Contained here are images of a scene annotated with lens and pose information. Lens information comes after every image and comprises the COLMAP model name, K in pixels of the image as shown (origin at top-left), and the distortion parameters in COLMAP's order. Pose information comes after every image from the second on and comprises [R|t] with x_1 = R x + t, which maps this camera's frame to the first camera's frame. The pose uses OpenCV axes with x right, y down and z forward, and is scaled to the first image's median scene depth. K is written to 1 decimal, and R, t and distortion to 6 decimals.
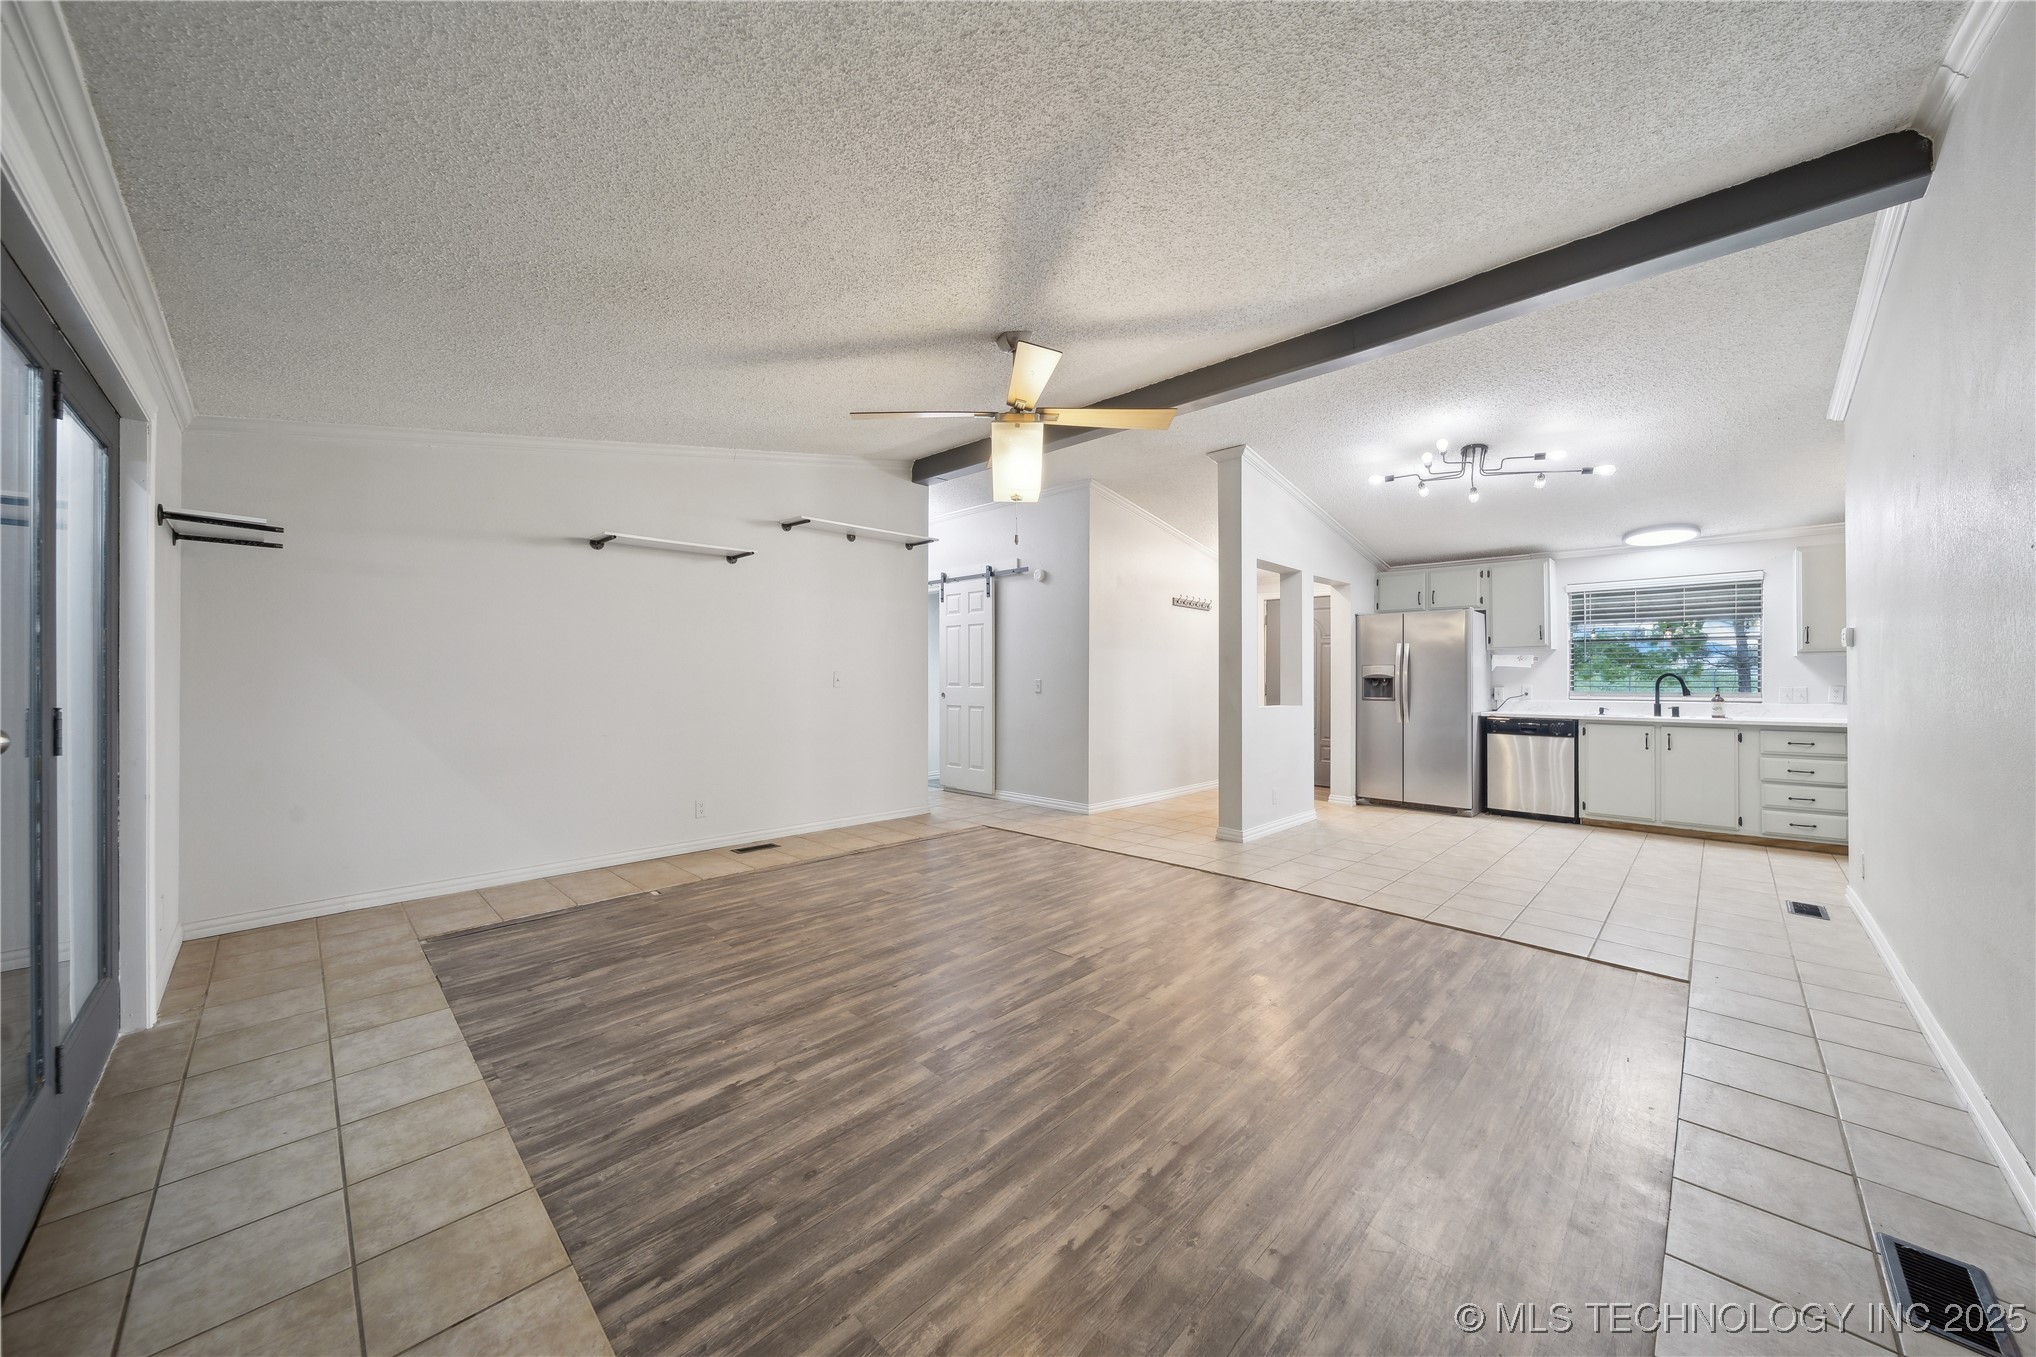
lens RADIAL K [[716.0, 0, 1011.9], [0, 716.0, 672.1], [0, 0, 1]] dist [-0.001156, -0.000958]
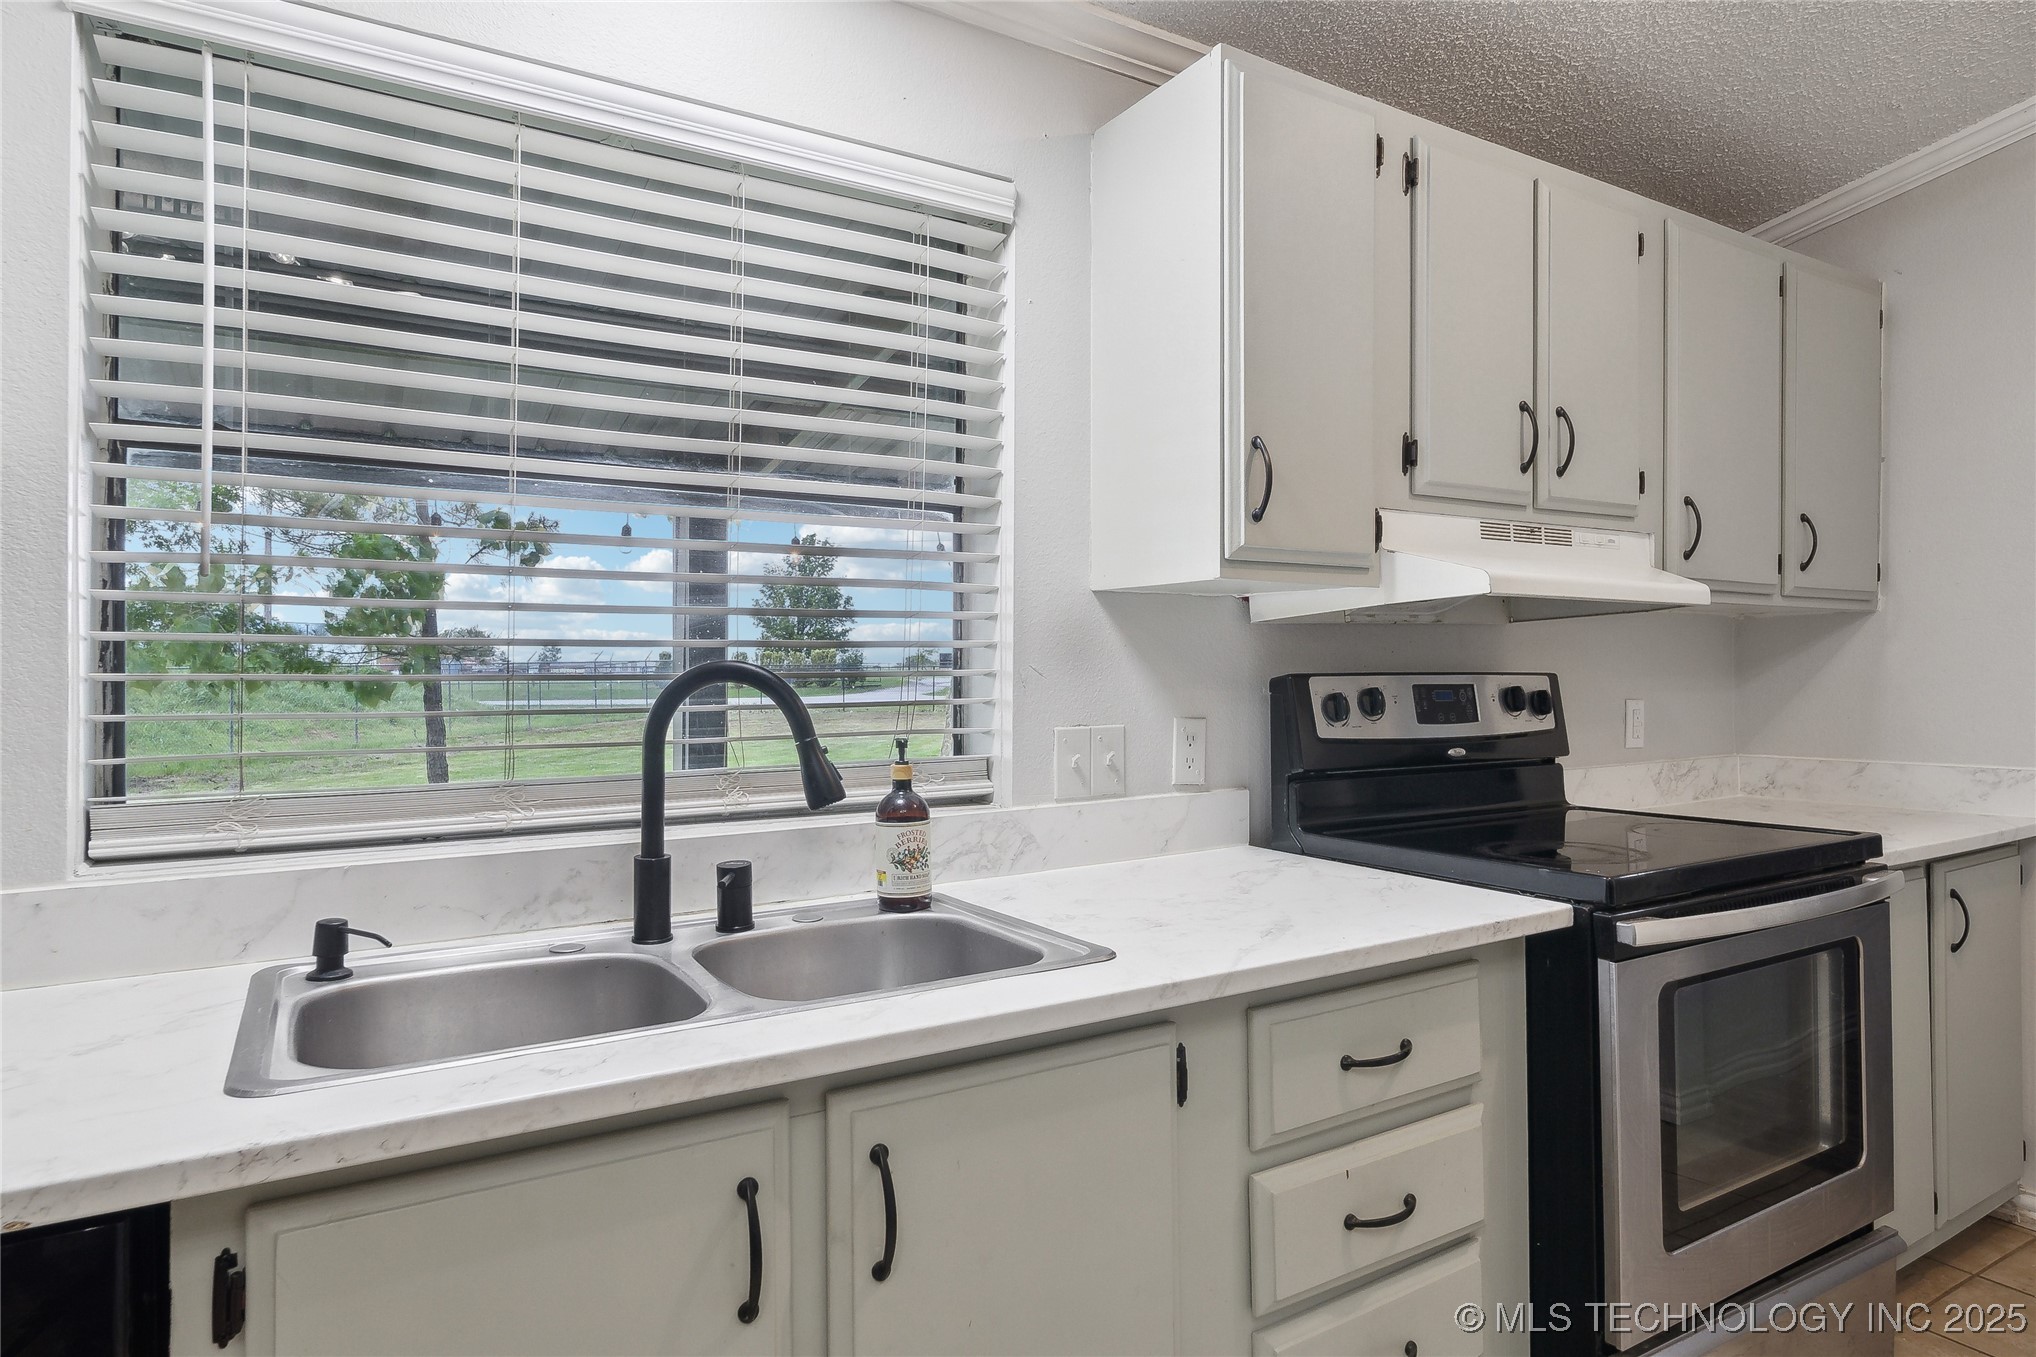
lens RADIAL K [[1154.4, 0, 1014.1], [0, 1154.4, 663.4], [0, 0, 1]] dist [-0.001783, 0.000831]
pose [[0.246040, 0.005032, 0.969247, 0.679488], [-0.004215, 0.999983, -0.004121, 0.002254], [-0.969250, -0.003072, 0.246057, 0.864046]]
